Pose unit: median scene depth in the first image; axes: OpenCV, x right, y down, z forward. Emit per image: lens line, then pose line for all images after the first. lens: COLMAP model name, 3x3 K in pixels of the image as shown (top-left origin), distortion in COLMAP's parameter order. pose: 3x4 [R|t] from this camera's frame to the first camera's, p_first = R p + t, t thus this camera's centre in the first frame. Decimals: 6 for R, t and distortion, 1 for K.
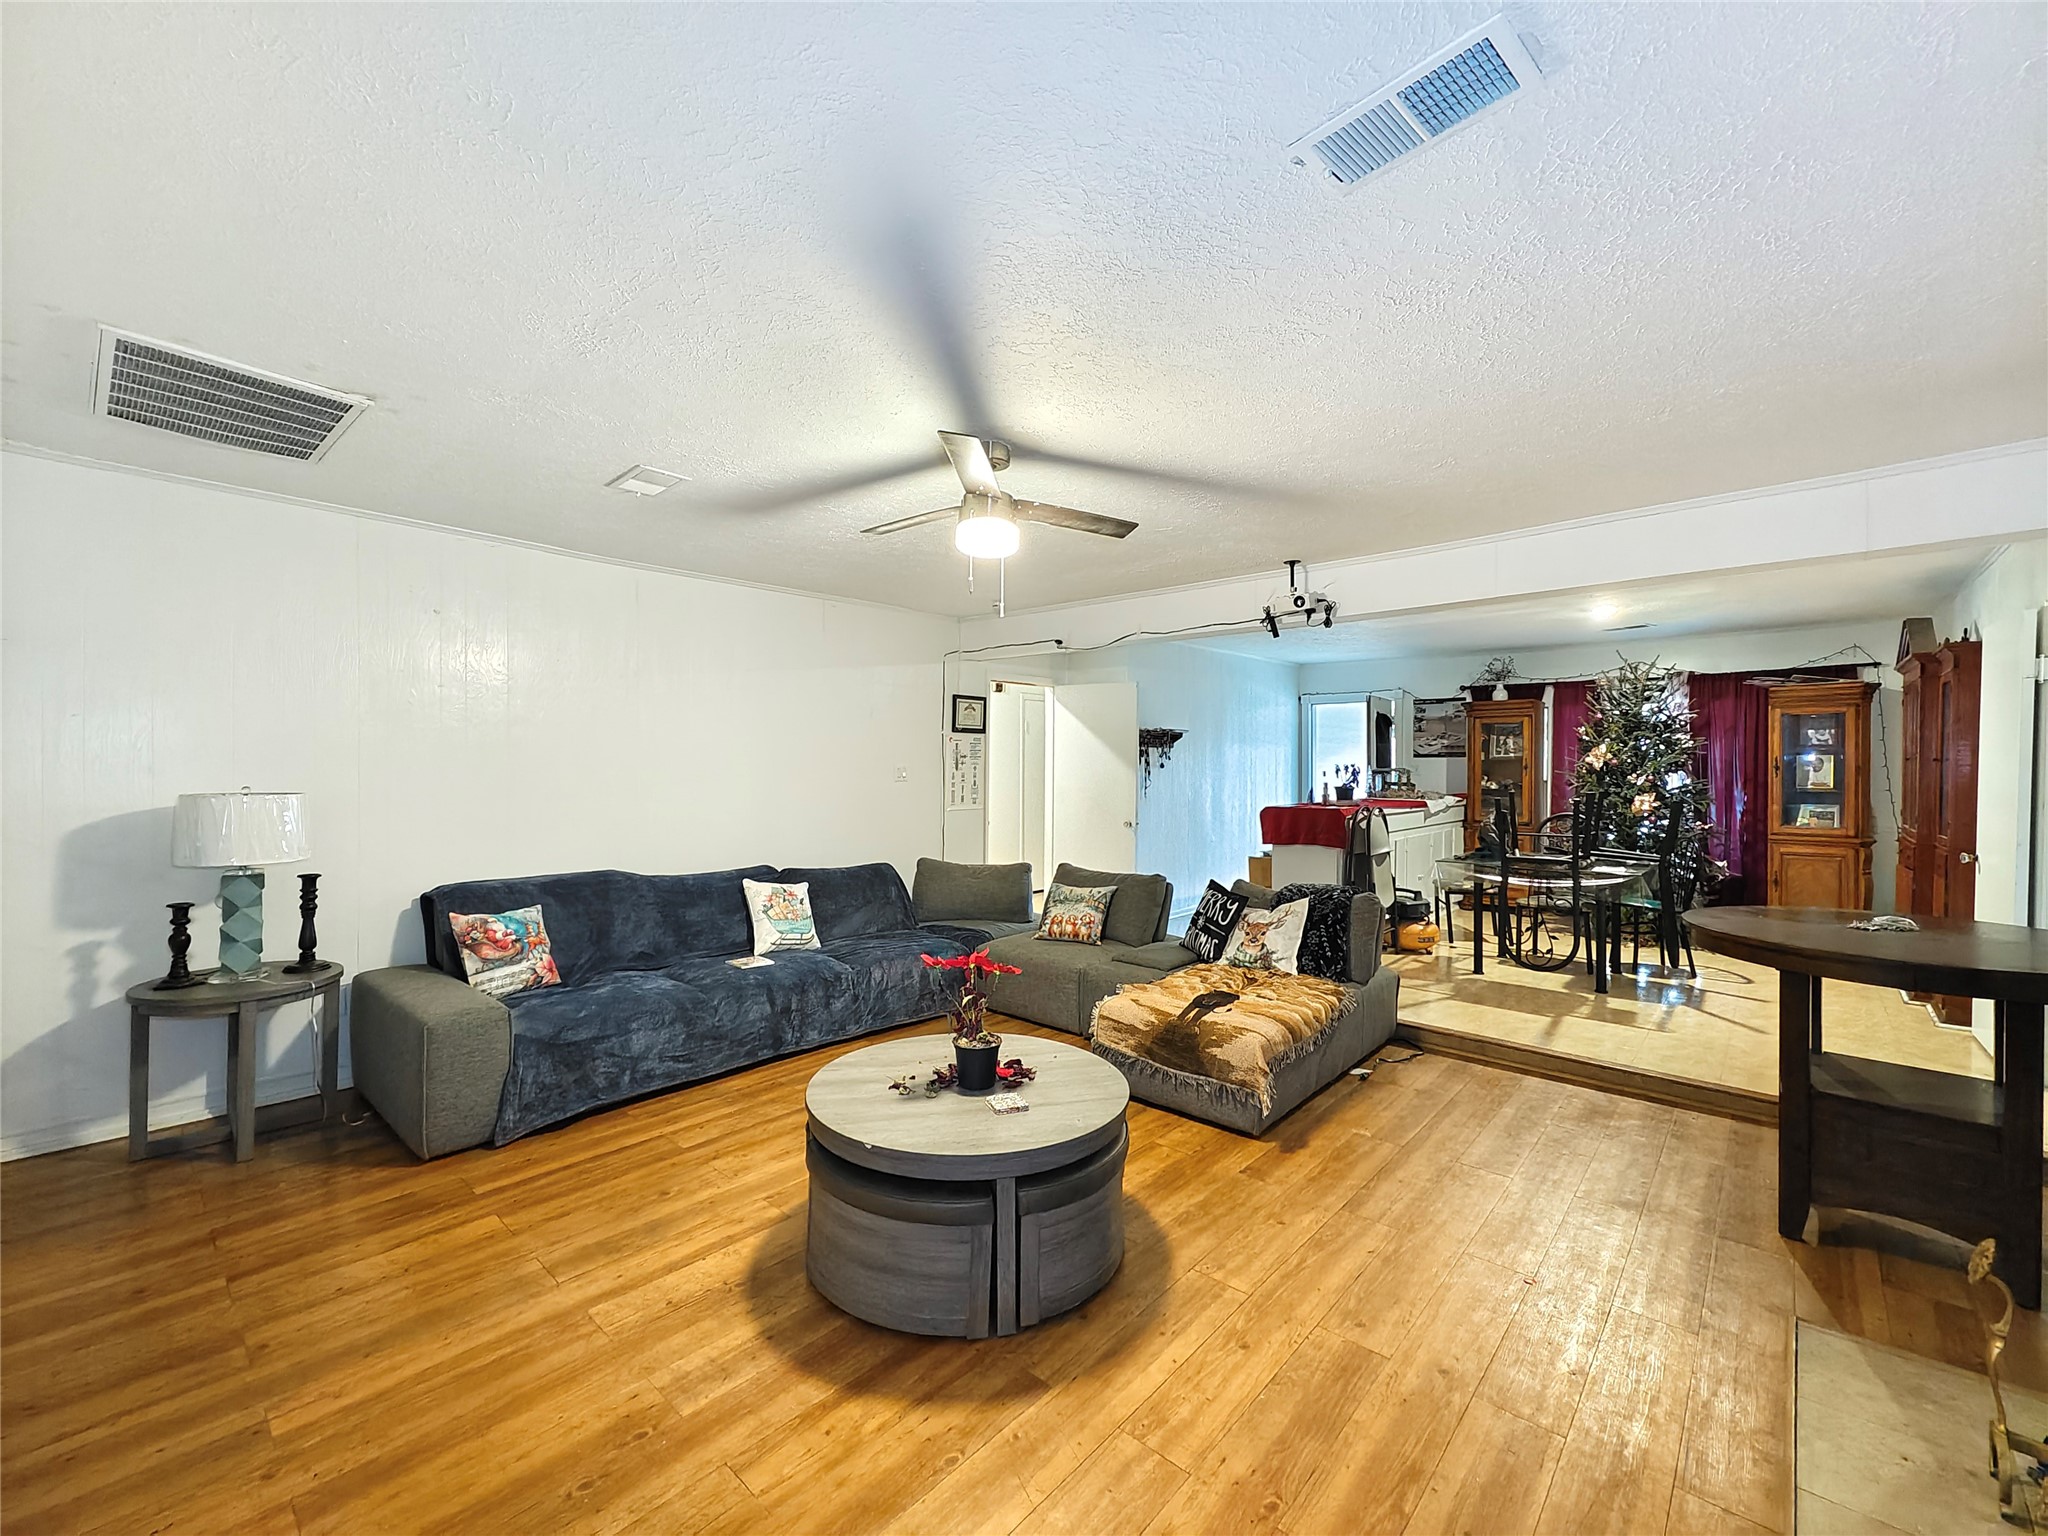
lens RADIAL K [[842.7, 0, 1011.1], [0, 842.7, 769.2], [0, 0, 1]] dist [0.002739, 0.000444]
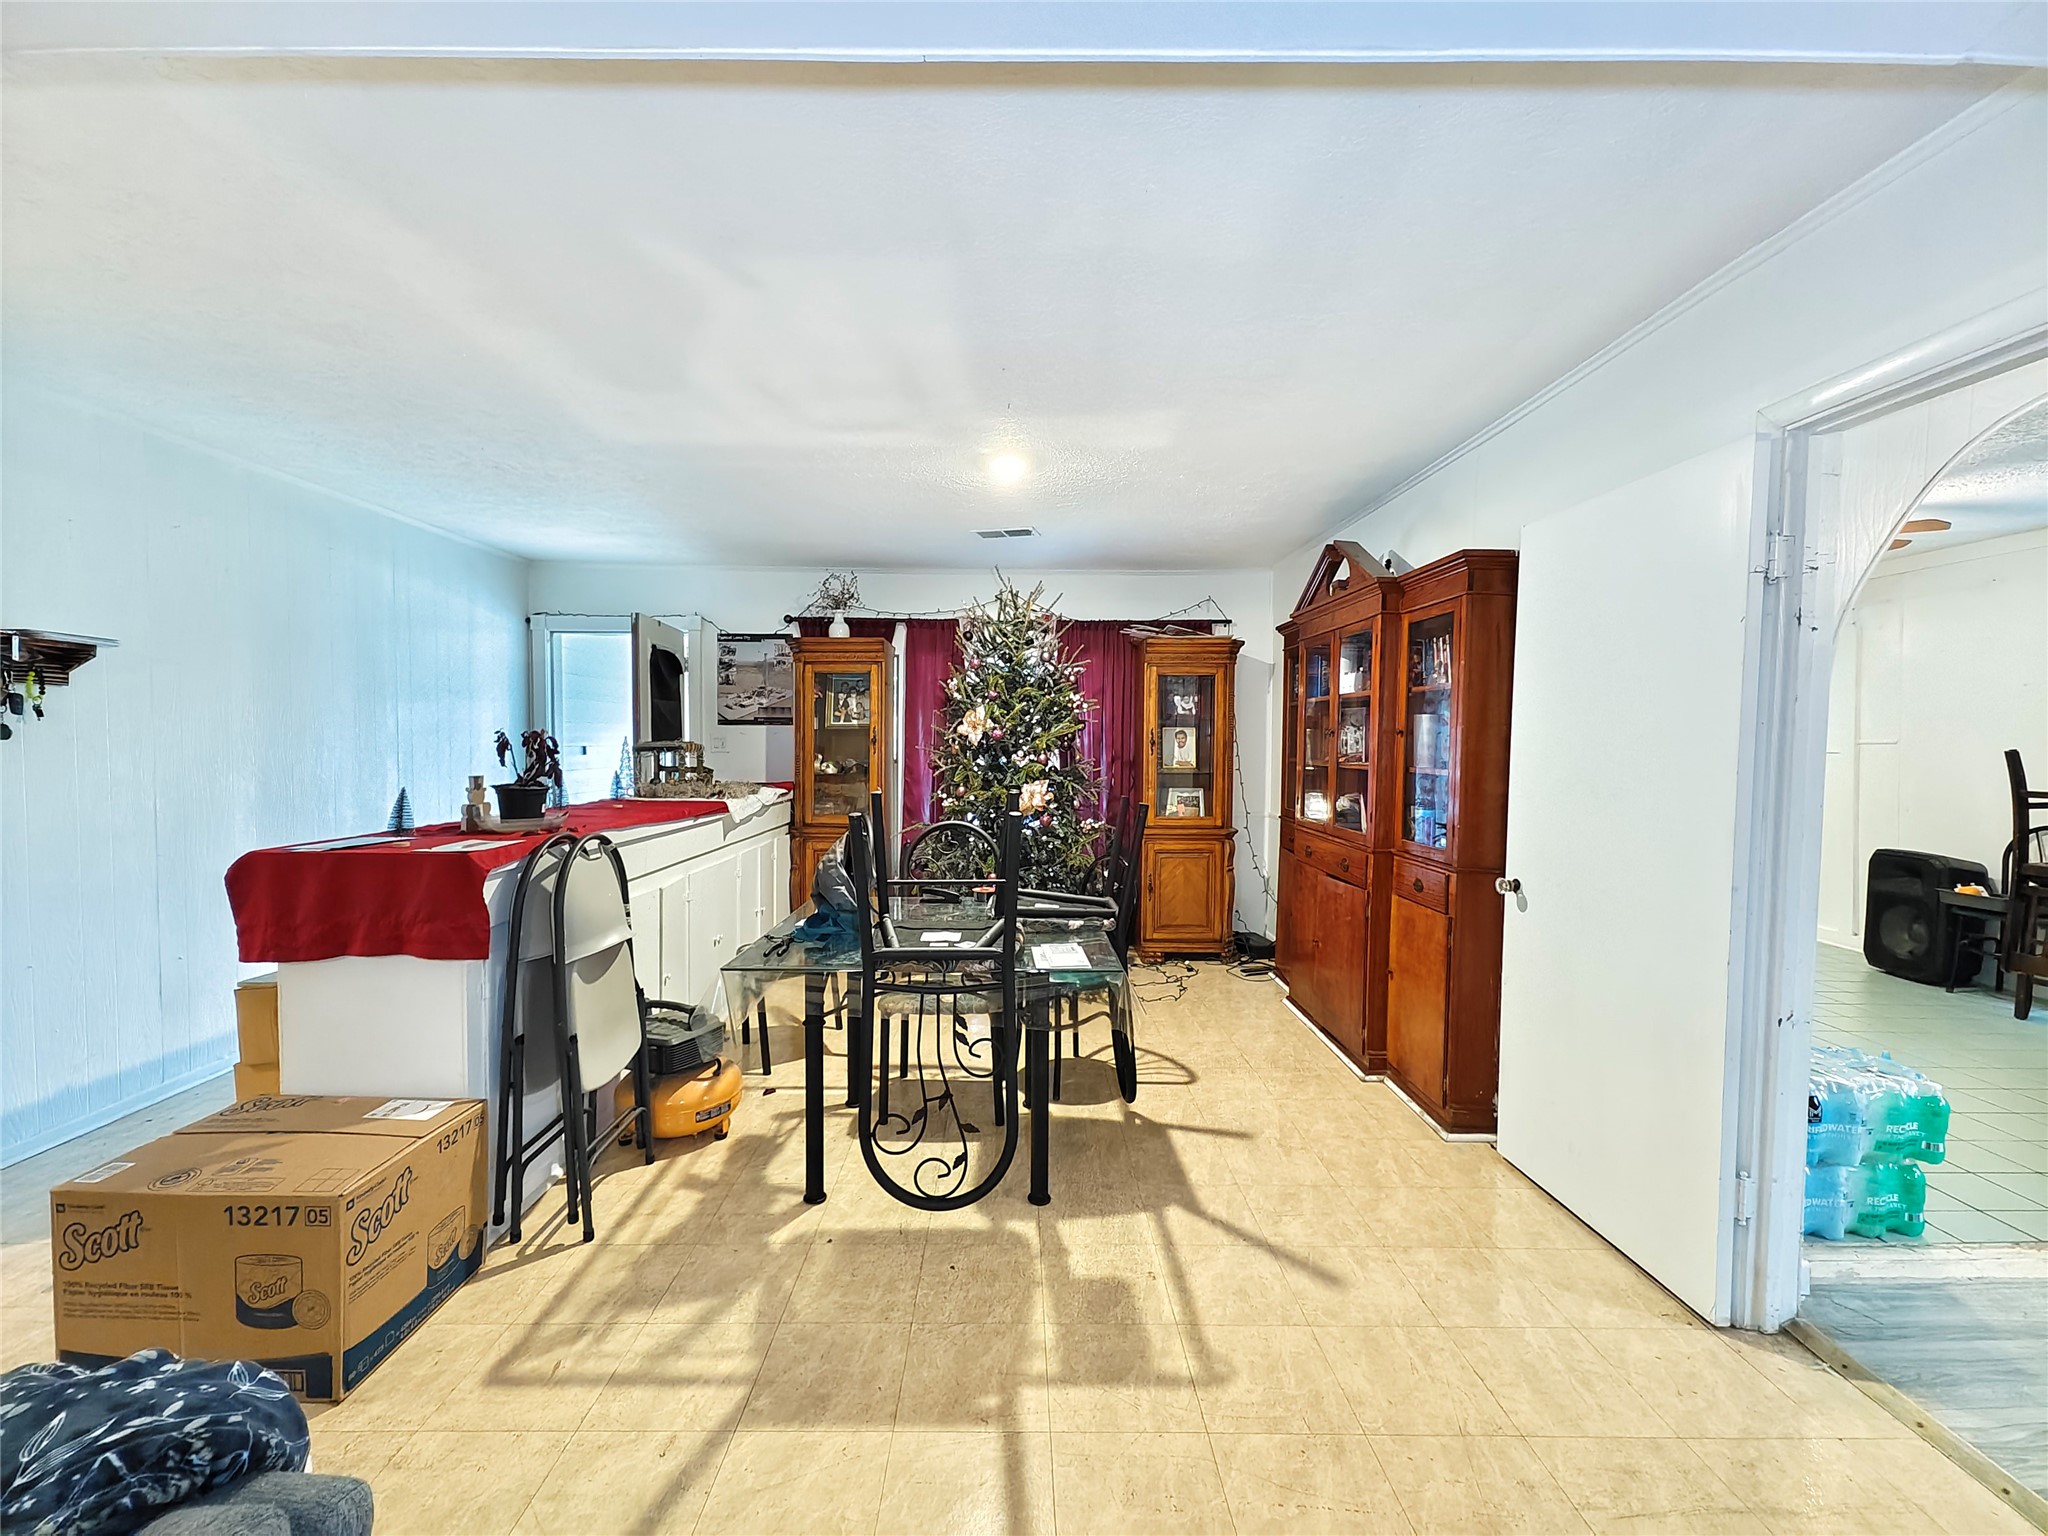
lens RADIAL K [[842.7, 0, 1013.6], [0, 842.7, 780.7], [0, 0, 1]] dist [0.002739, 0.000444]
pose [[0.736226, -0.027716, 0.676168, 0.276124], [-0.002598, 0.999038, 0.043779, -0.000398], [-0.676731, -0.033988, 0.735446, 0.499941]]
